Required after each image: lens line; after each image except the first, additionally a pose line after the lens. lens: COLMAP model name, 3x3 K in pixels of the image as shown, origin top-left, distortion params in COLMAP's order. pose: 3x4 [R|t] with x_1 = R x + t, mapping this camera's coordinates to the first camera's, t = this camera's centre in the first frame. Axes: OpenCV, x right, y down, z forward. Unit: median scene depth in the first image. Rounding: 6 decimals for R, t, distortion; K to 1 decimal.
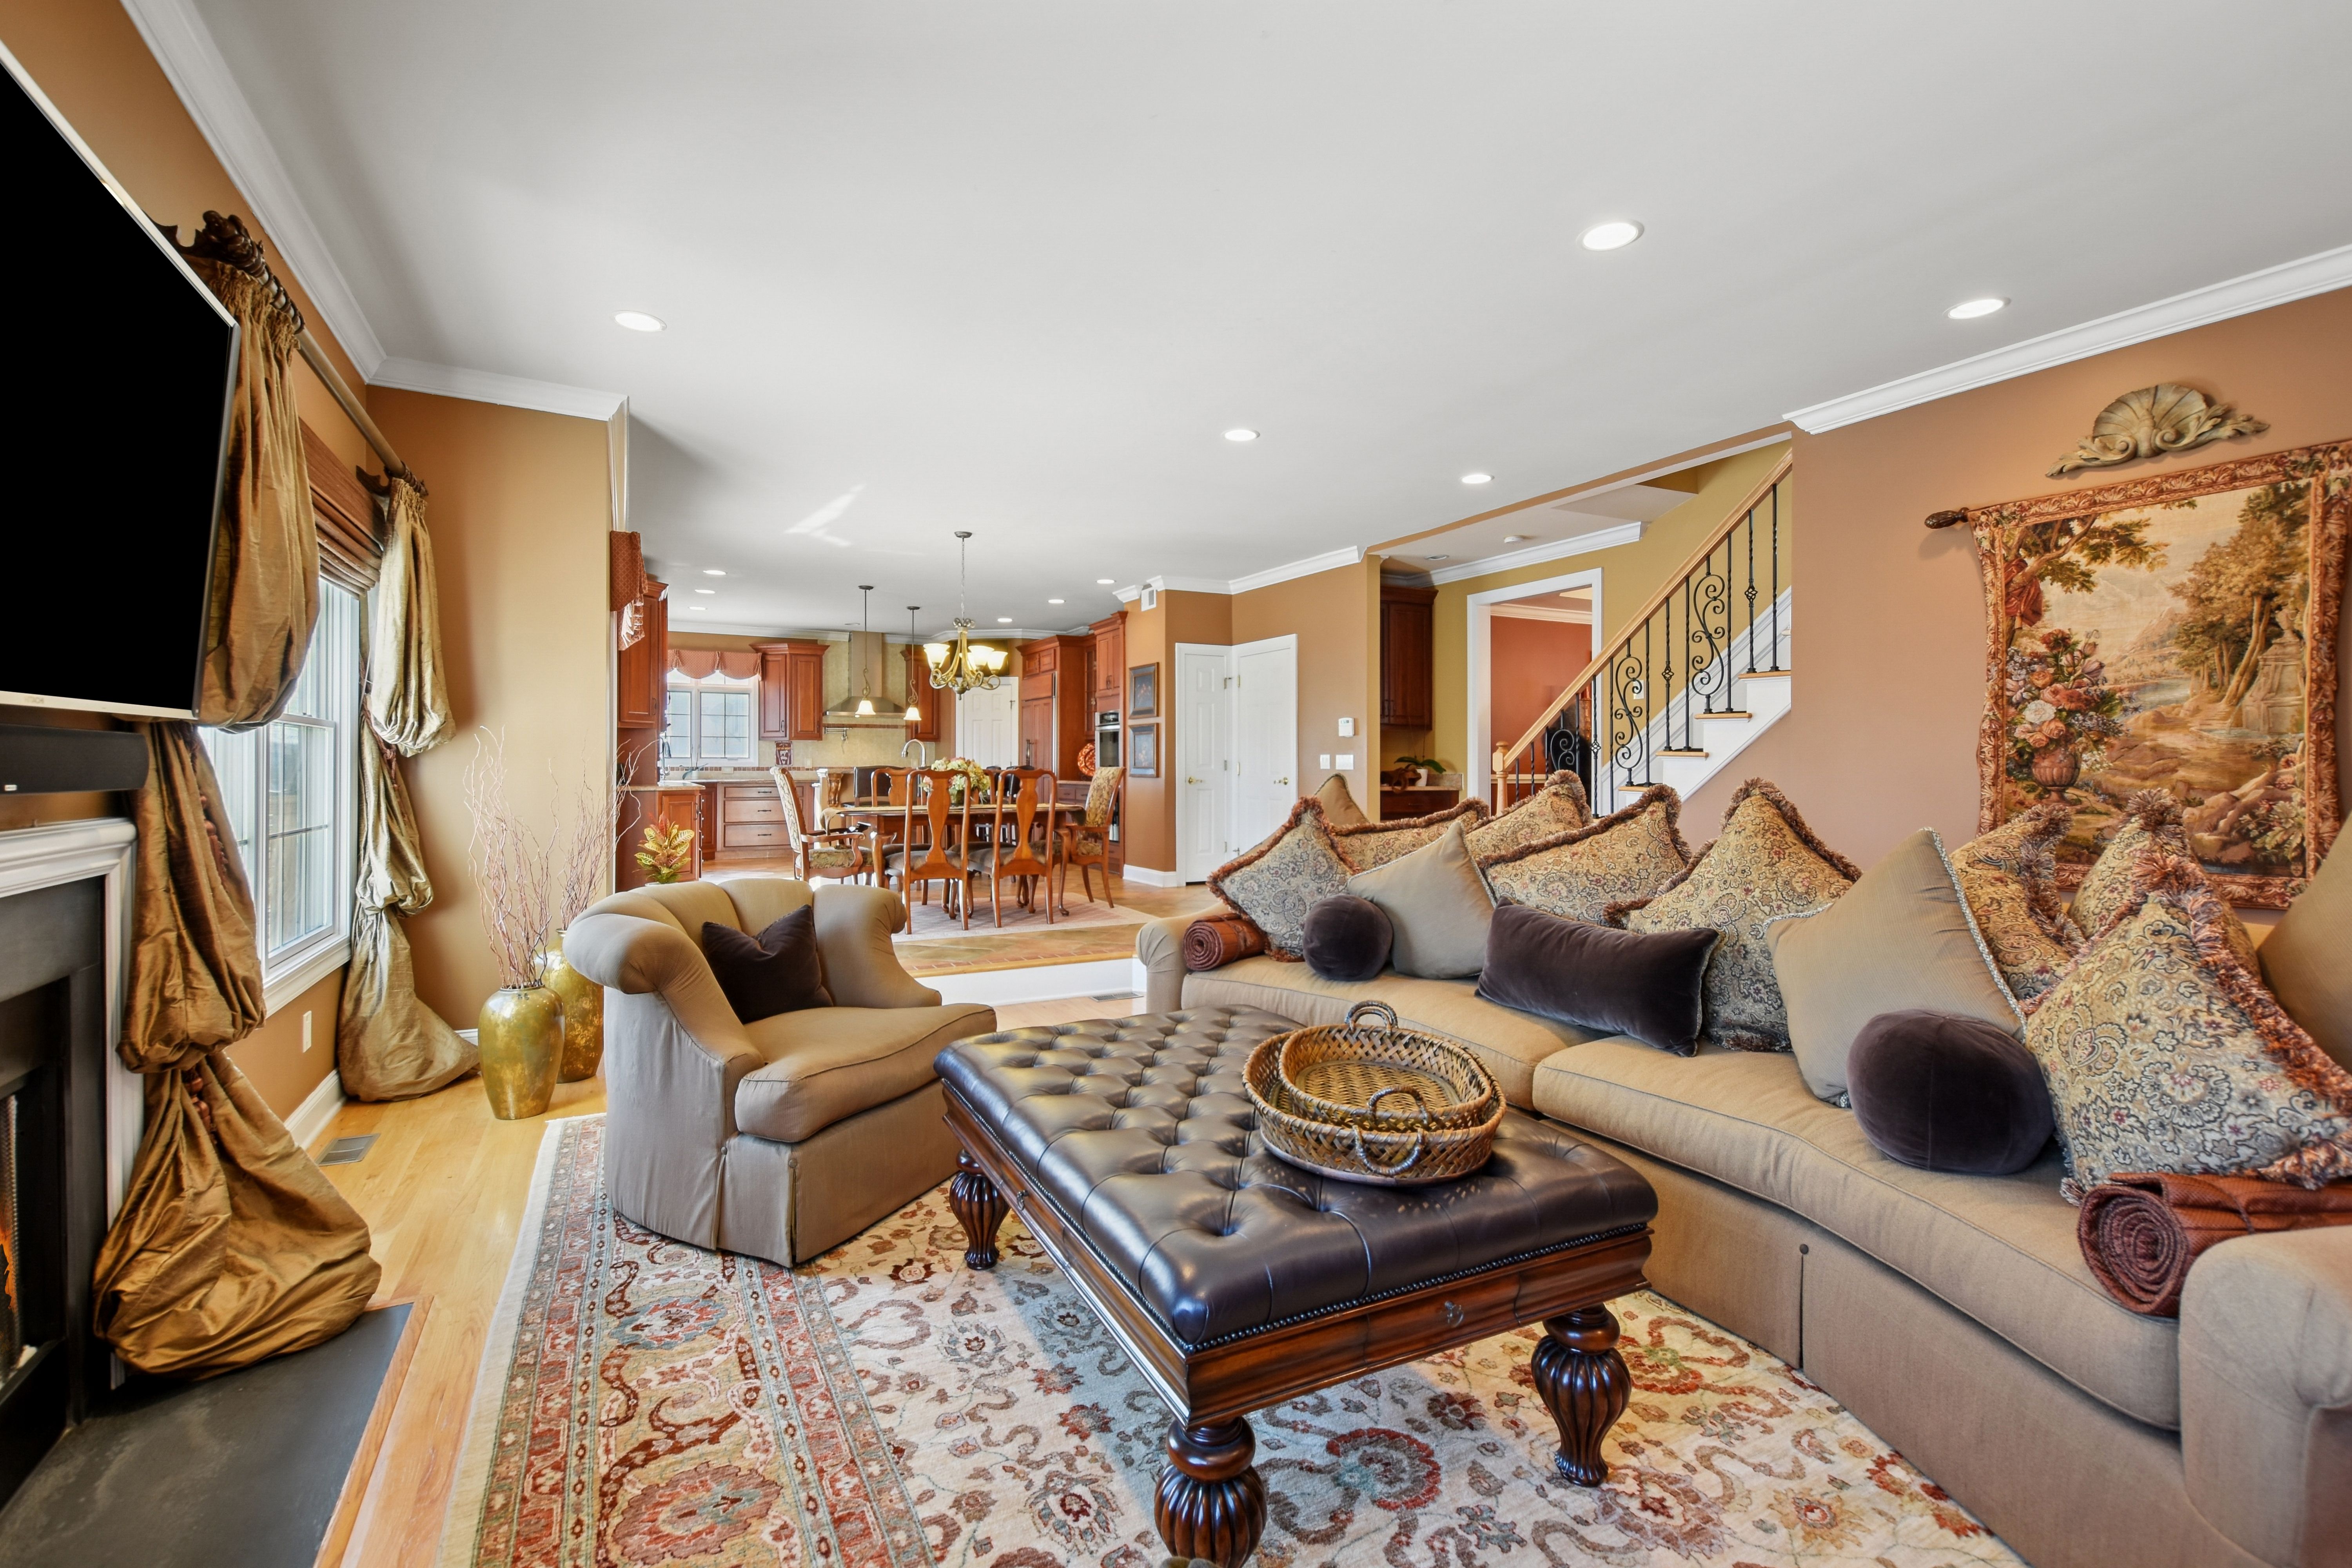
lens RADIAL K [[1020.6, 0, 1170.2], [0, 1020.6, 765.2], [0, 0, 1]] dist [0.023333, -0.015594]
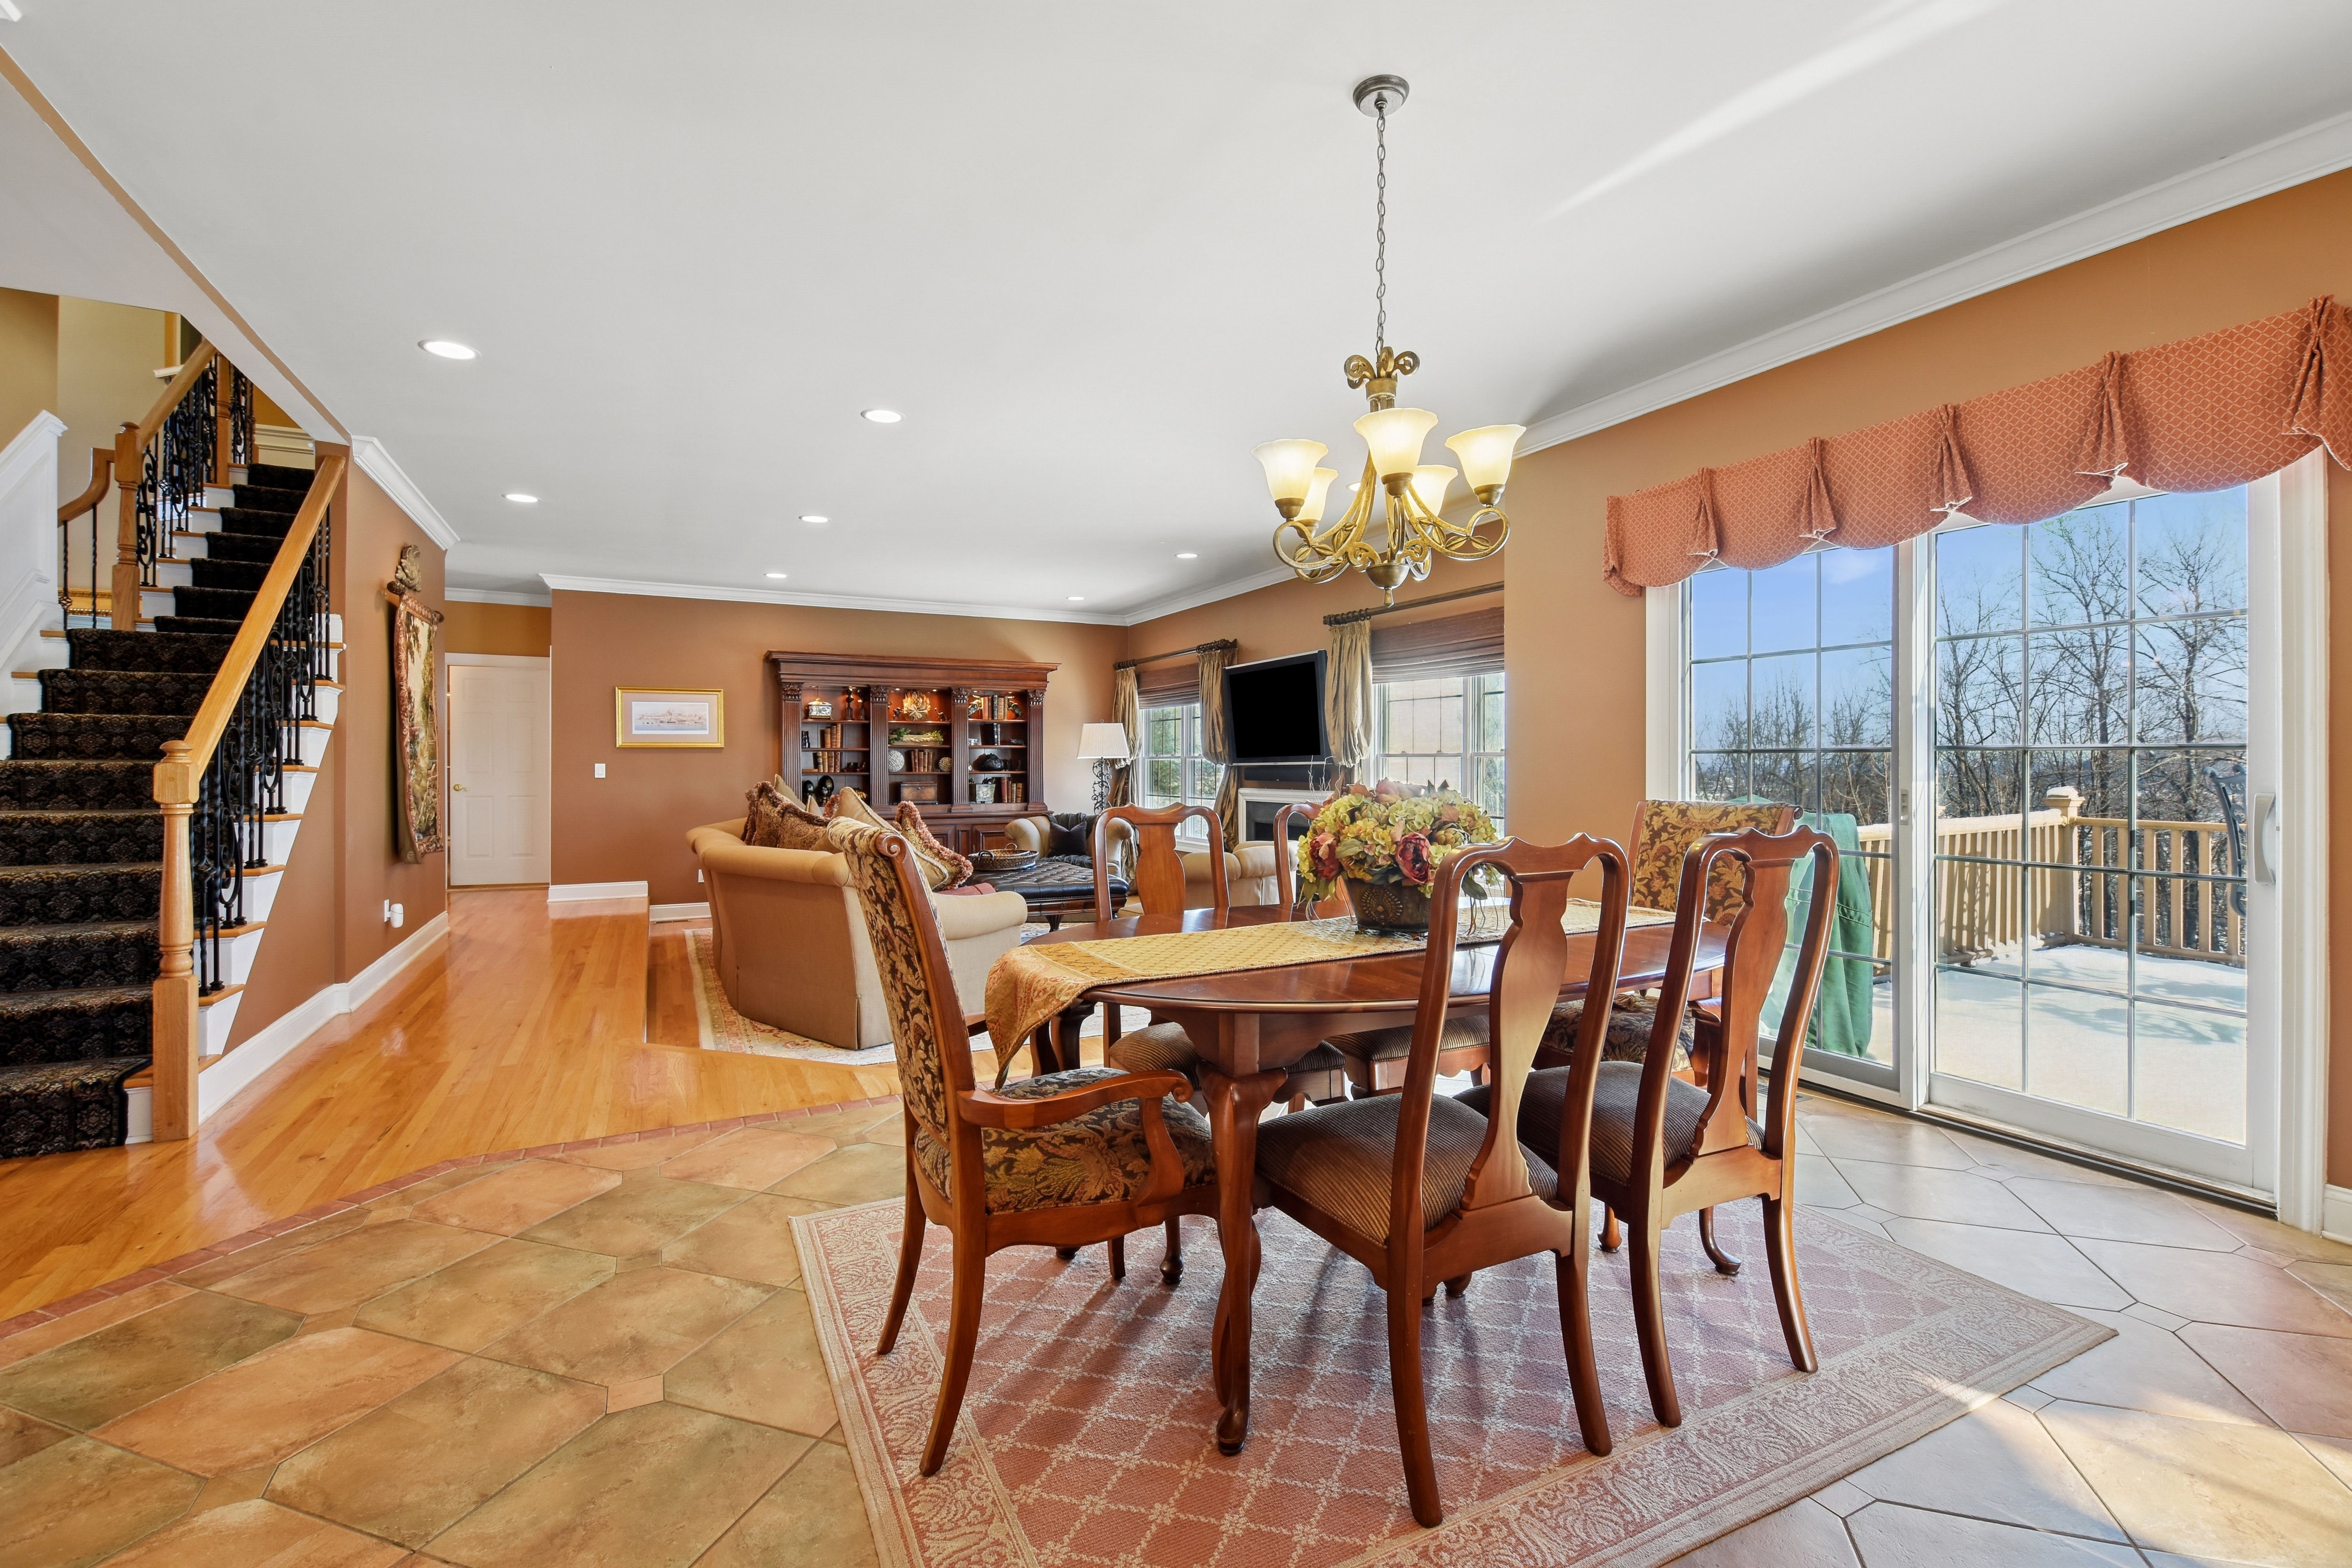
lens RADIAL K [[1020.6, 0, 1170.2], [0, 1020.6, 765.2], [0, 0, 1]] dist [0.023333, -0.015594]
pose [[-0.999772, -0.002574, 0.021194, -0.144983], [-0.002540, 0.999995, 0.001620, -0.013020], [-0.021198, 0.001566, -0.999774, 1.350877]]
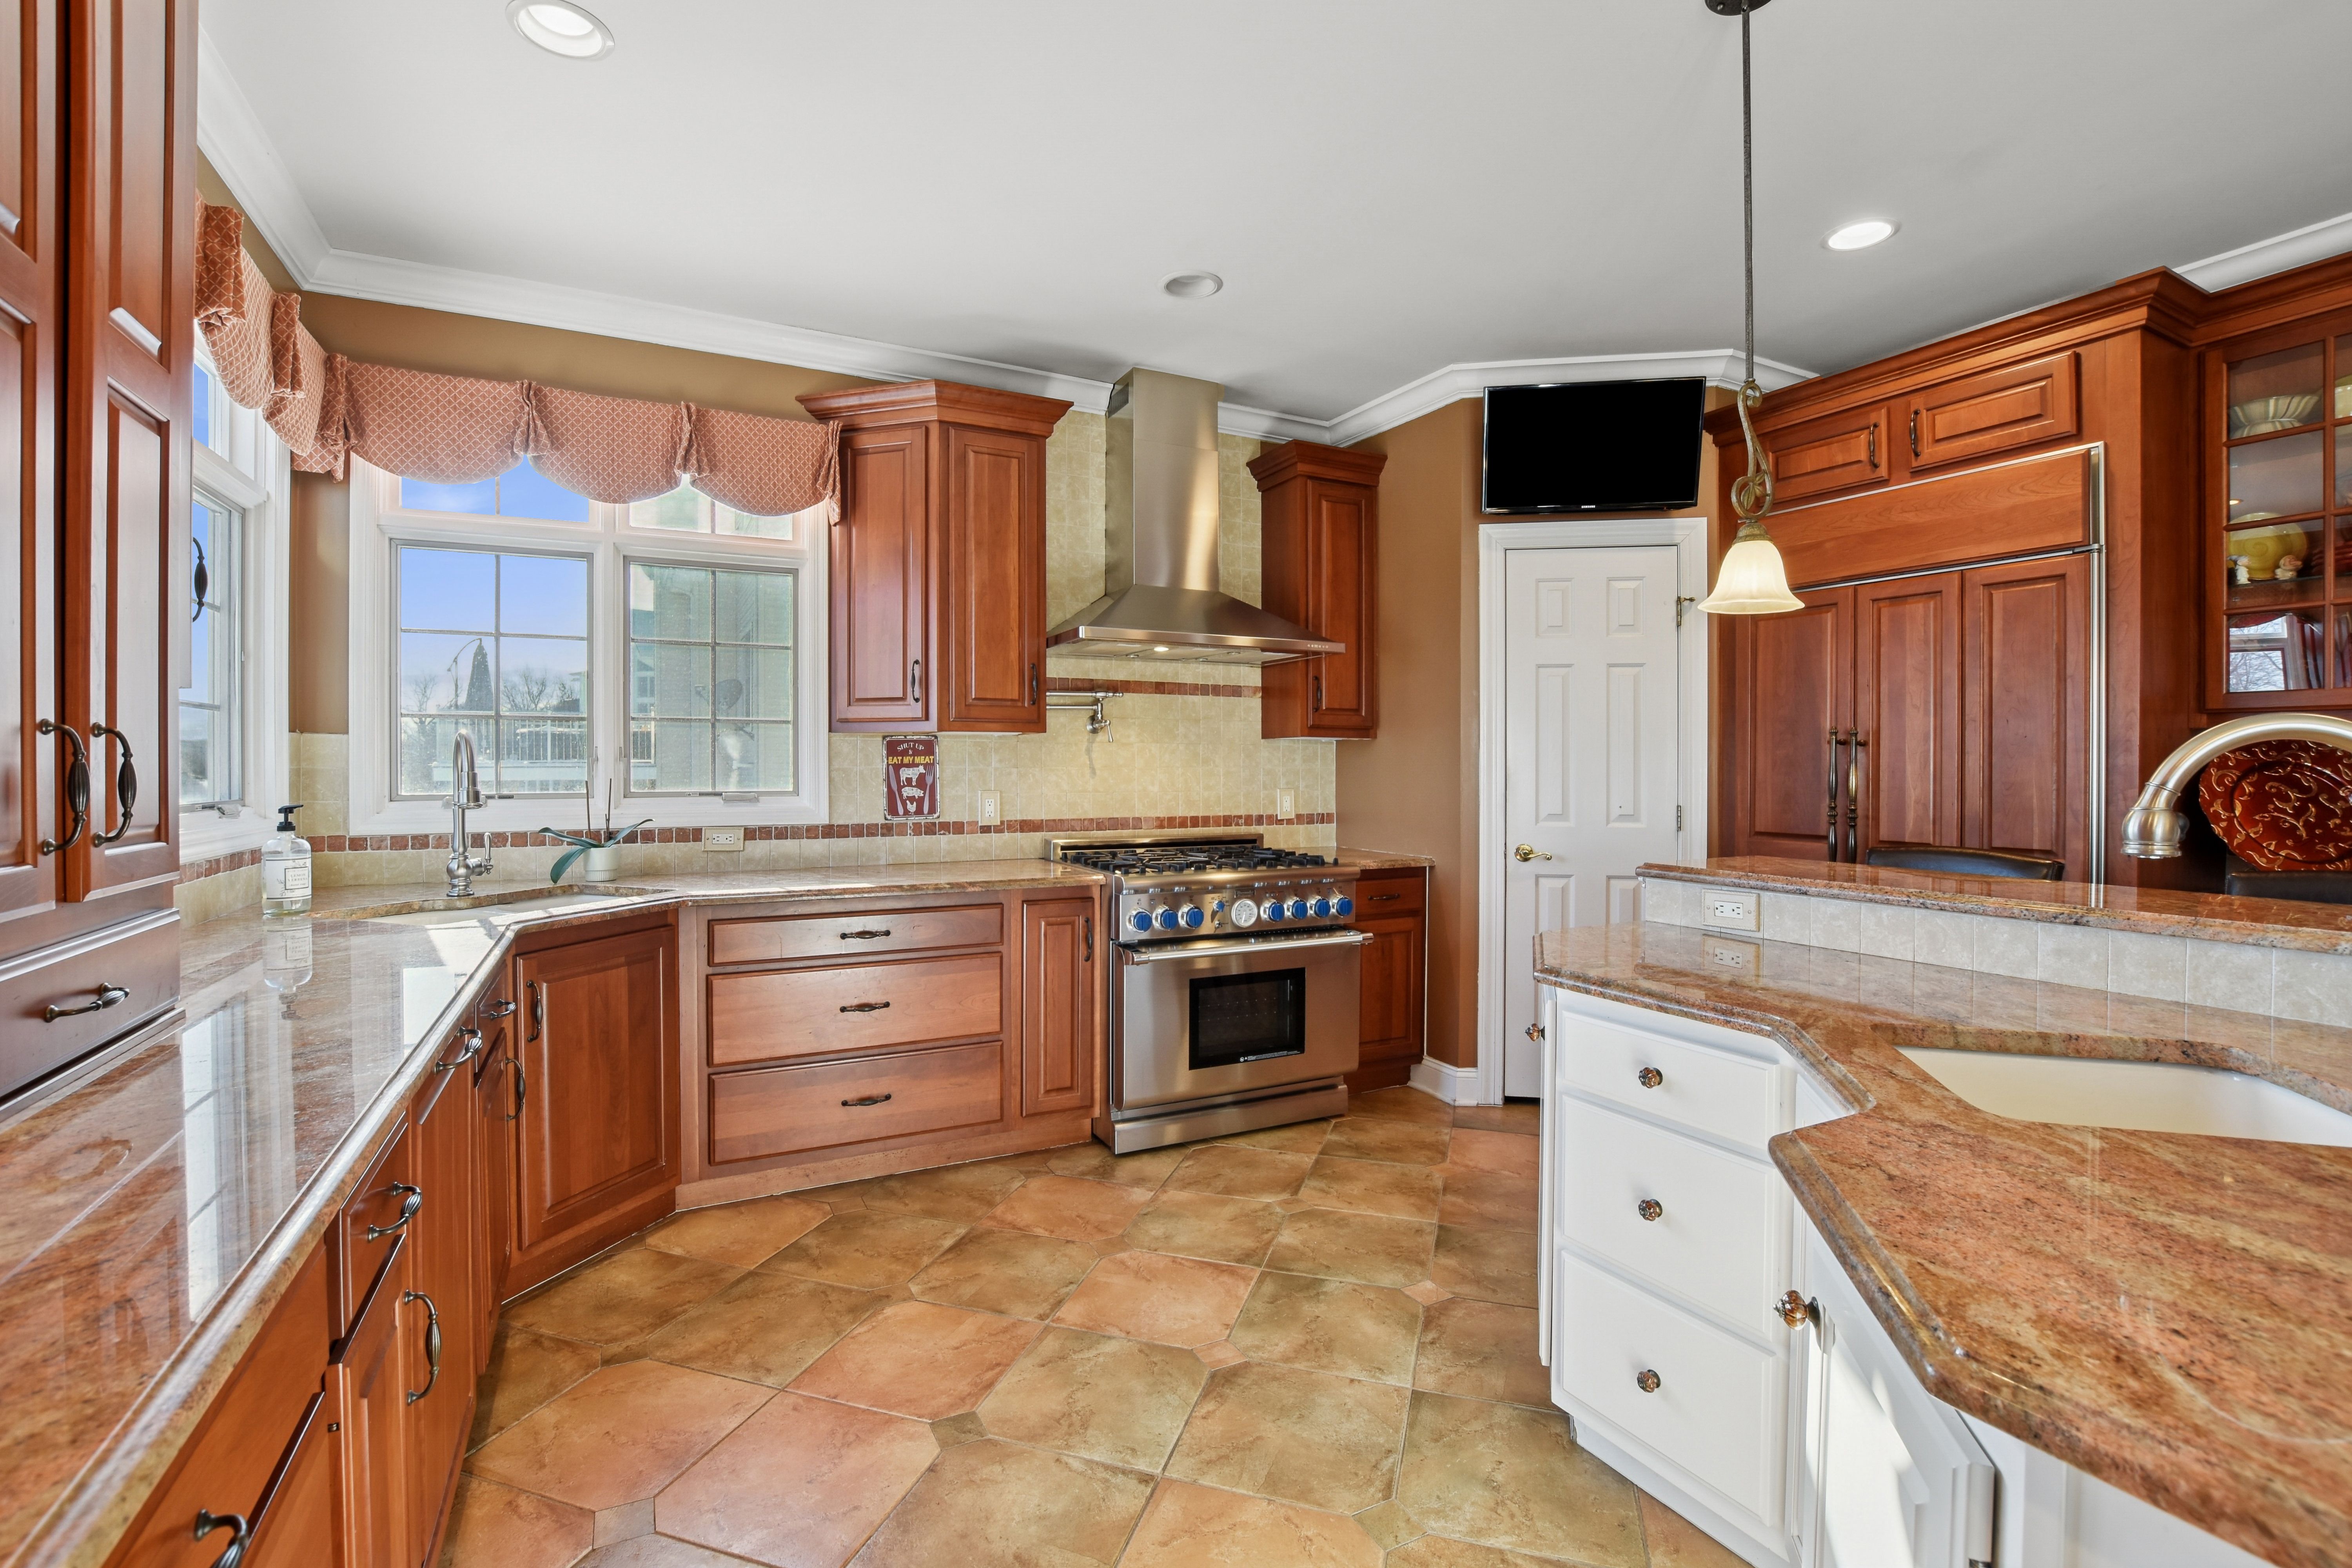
lens RADIAL K [[1049.3, 0, 1176.4], [0, 1049.3, 769.8], [0, 0, 1]] dist [-0.035042, 0.005096]
pose [[0.999977, 0.000880, -0.006746, -0.524154], [-0.000836, 0.999978, 0.006611, -0.027085], [0.006751, -0.006605, 0.999955, 1.226388]]
